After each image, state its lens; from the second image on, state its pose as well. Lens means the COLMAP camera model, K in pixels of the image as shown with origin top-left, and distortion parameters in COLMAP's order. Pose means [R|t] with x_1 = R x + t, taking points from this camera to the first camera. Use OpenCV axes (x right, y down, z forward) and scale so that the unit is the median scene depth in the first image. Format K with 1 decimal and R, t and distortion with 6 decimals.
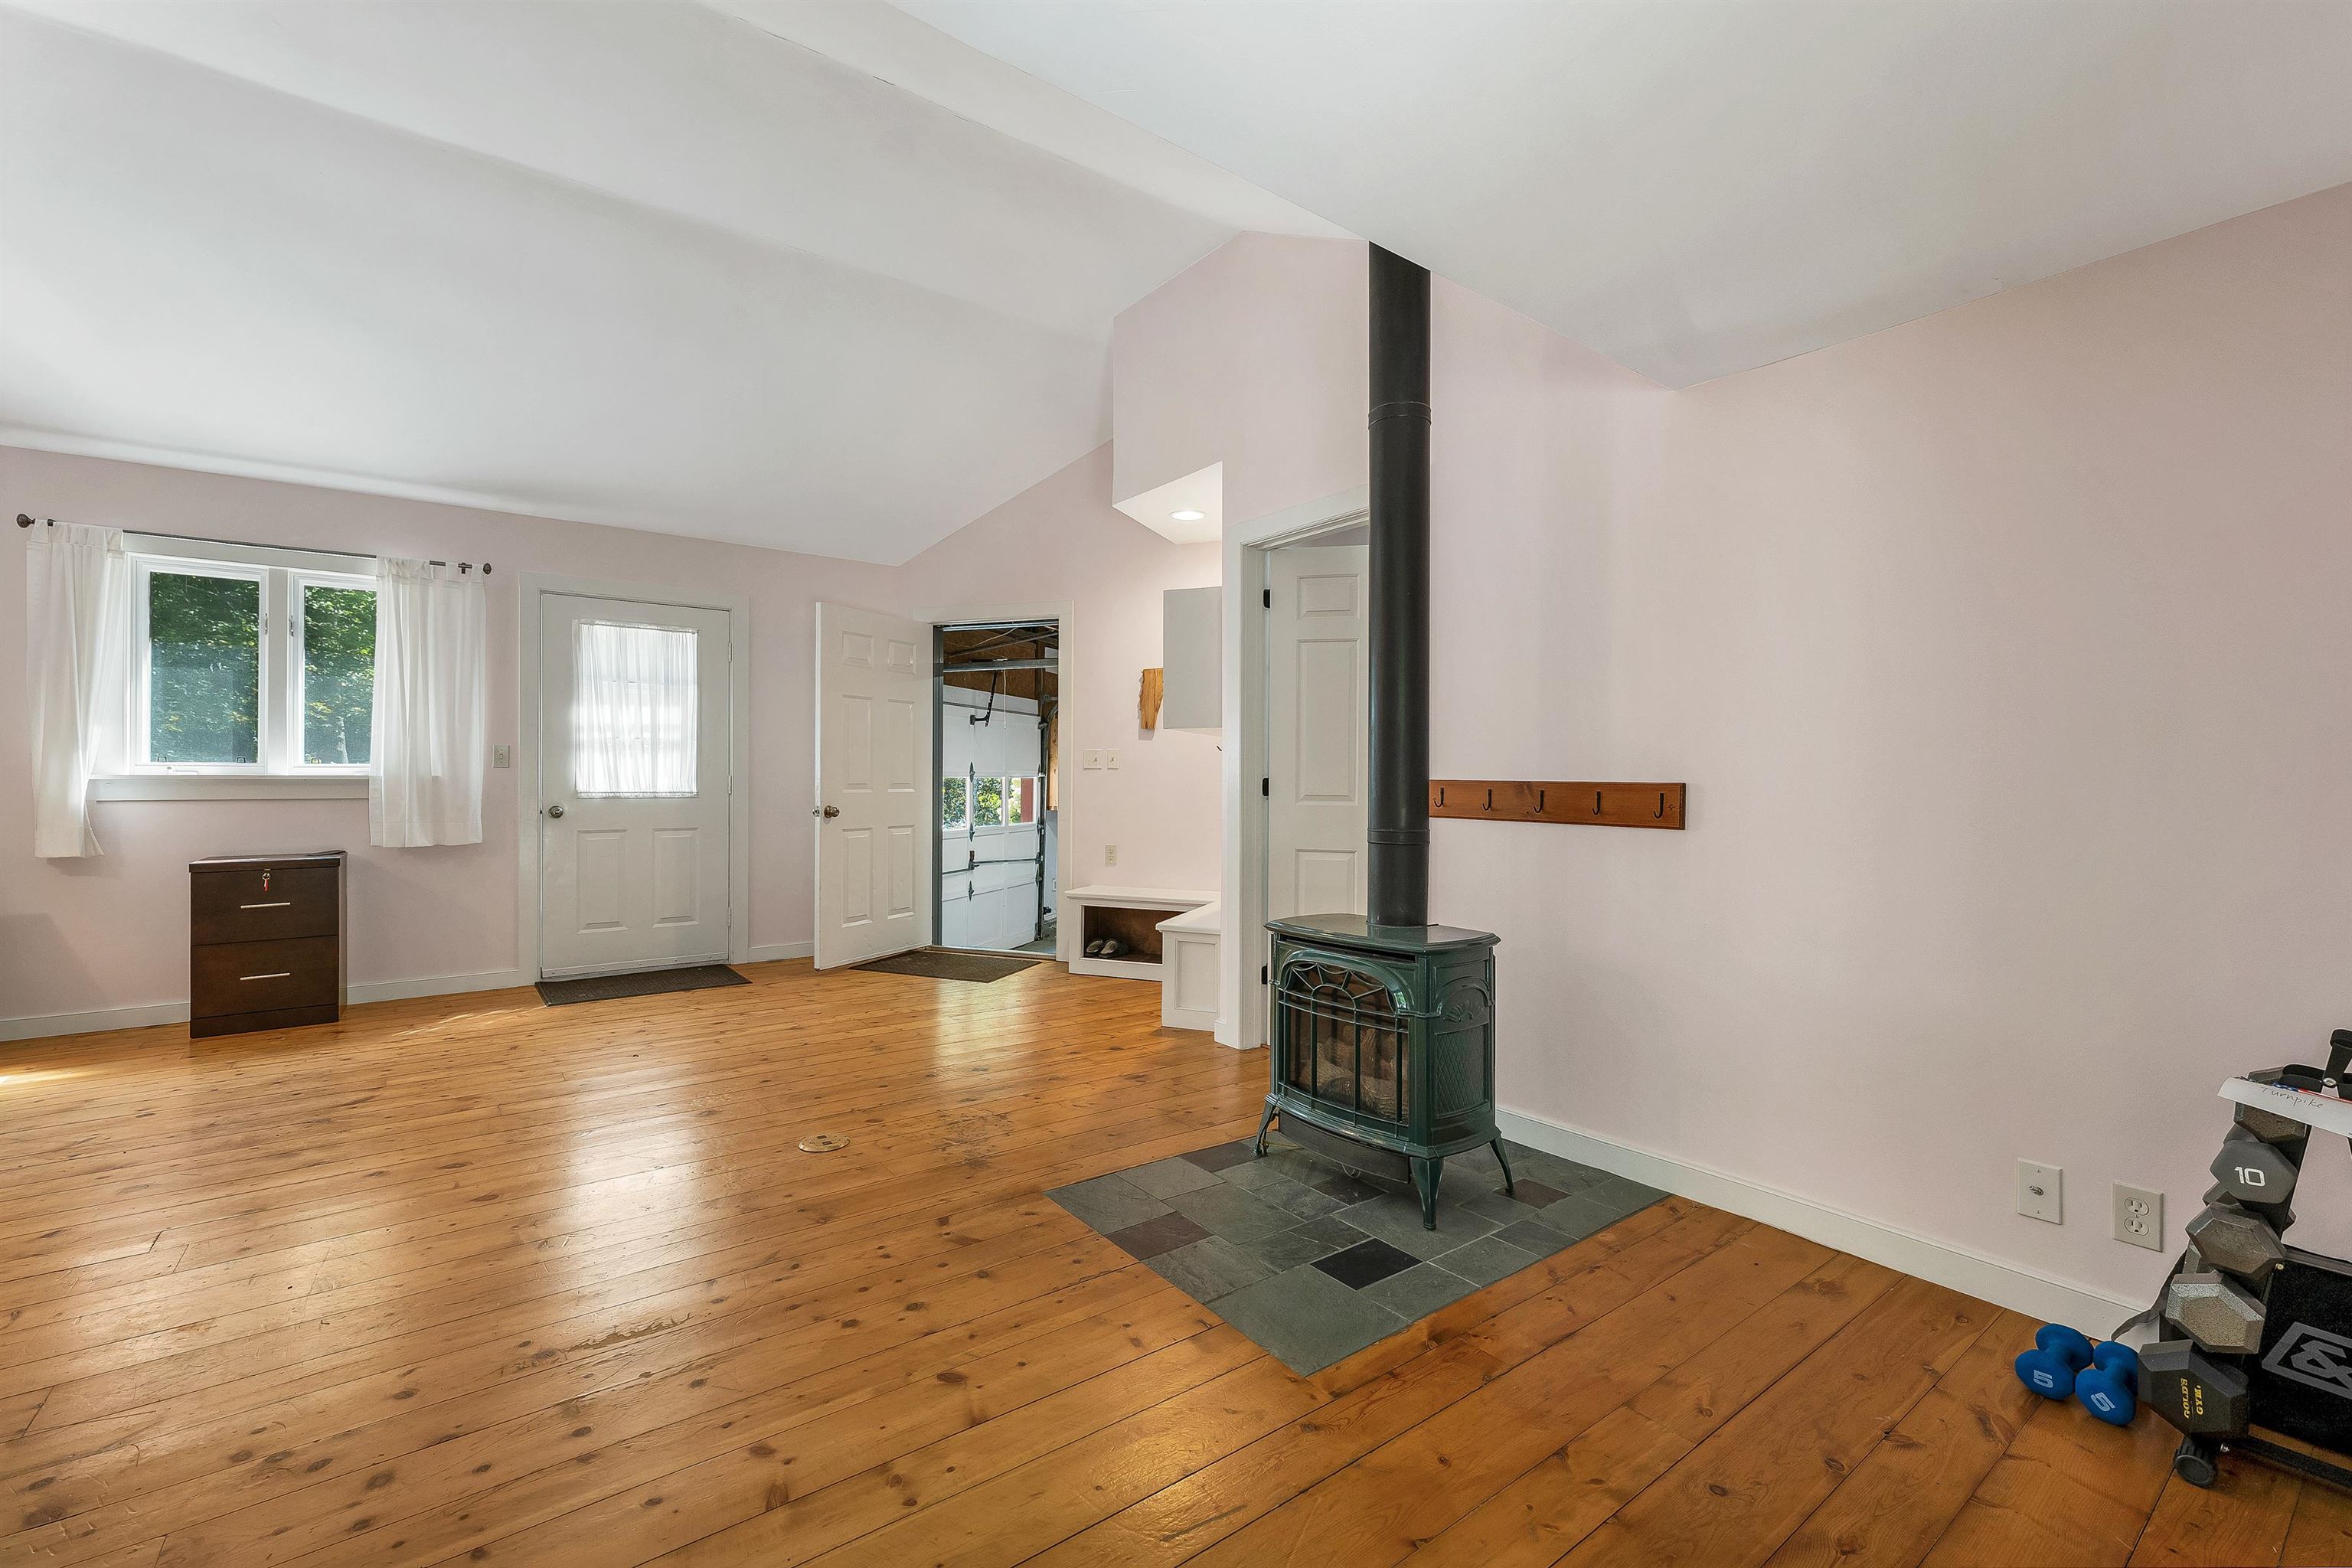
lens RADIAL K [[980.2, 0, 1177.7], [0, 980.2, 785.0], [0, 0, 1]] dist [0.002457, -0.000202]
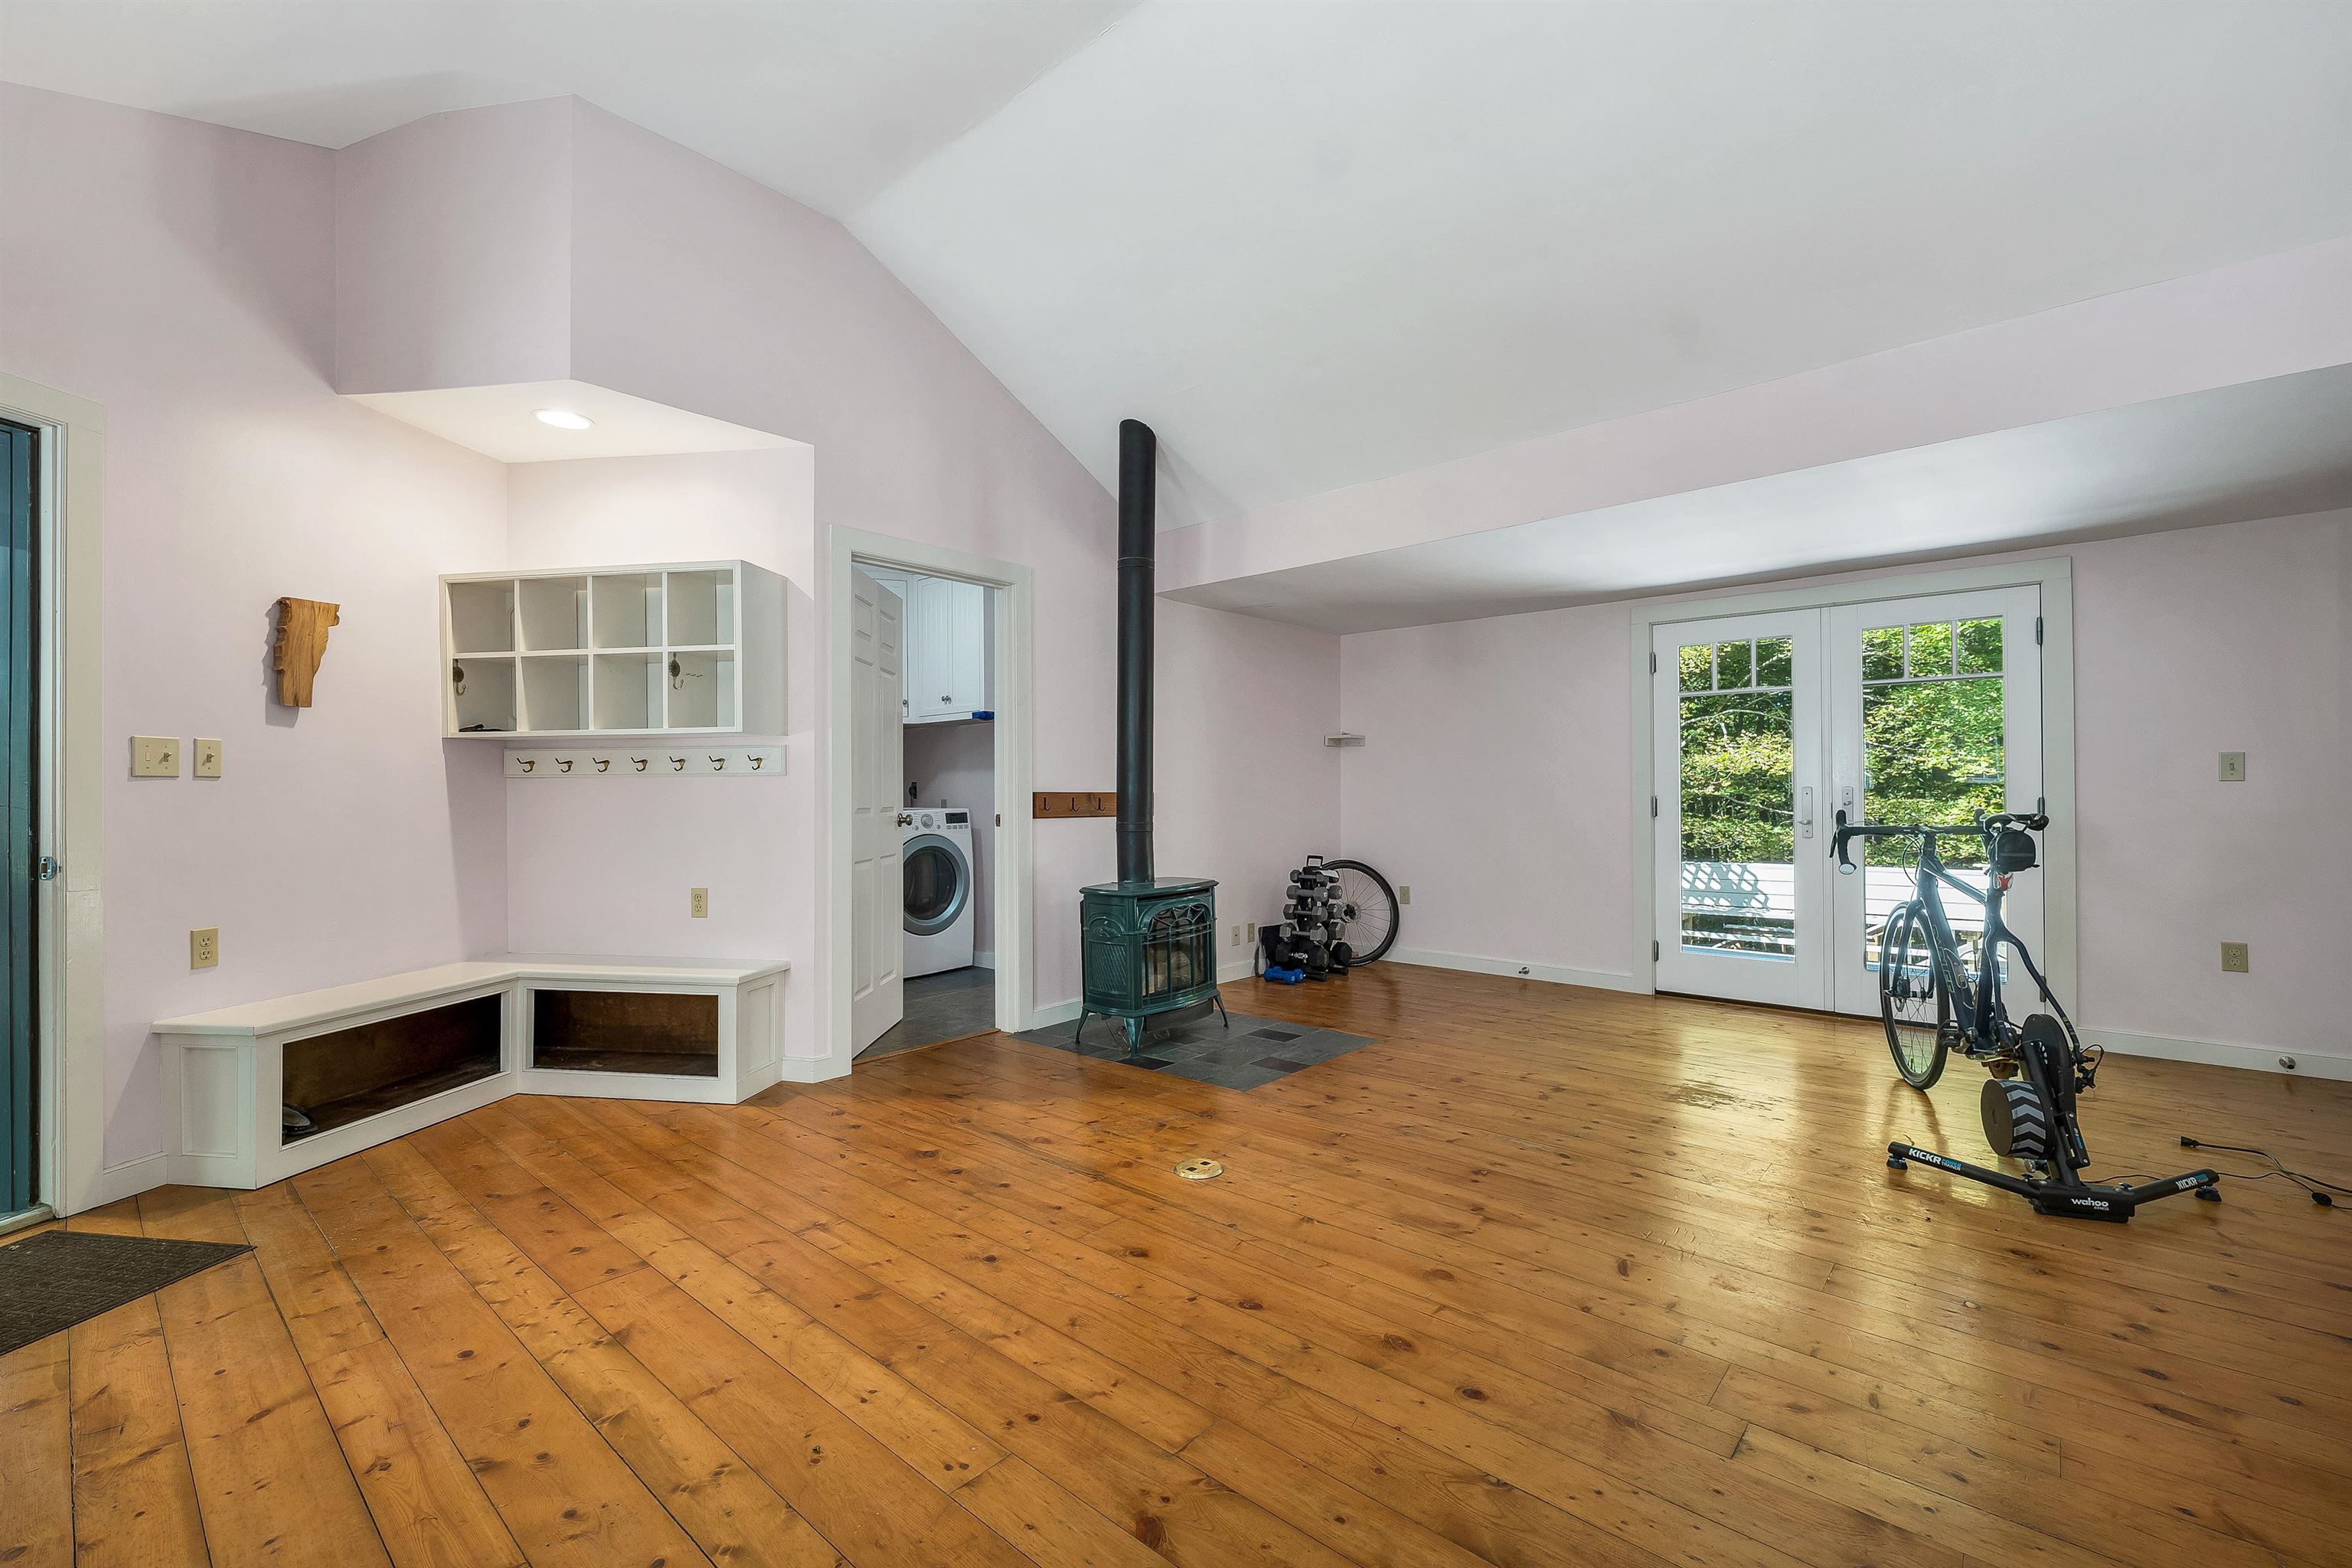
lens RADIAL K [[980.2, 0, 1177.1], [0, 980.2, 782.3], [0, 0, 1]] dist [0.002457, -0.000202]
pose [[-0.199308, 0.001427, 0.979936, -0.882873], [0.006531, 0.999979, -0.000127, -0.014281], [-0.979915, 0.006375, -0.199313, 0.814977]]
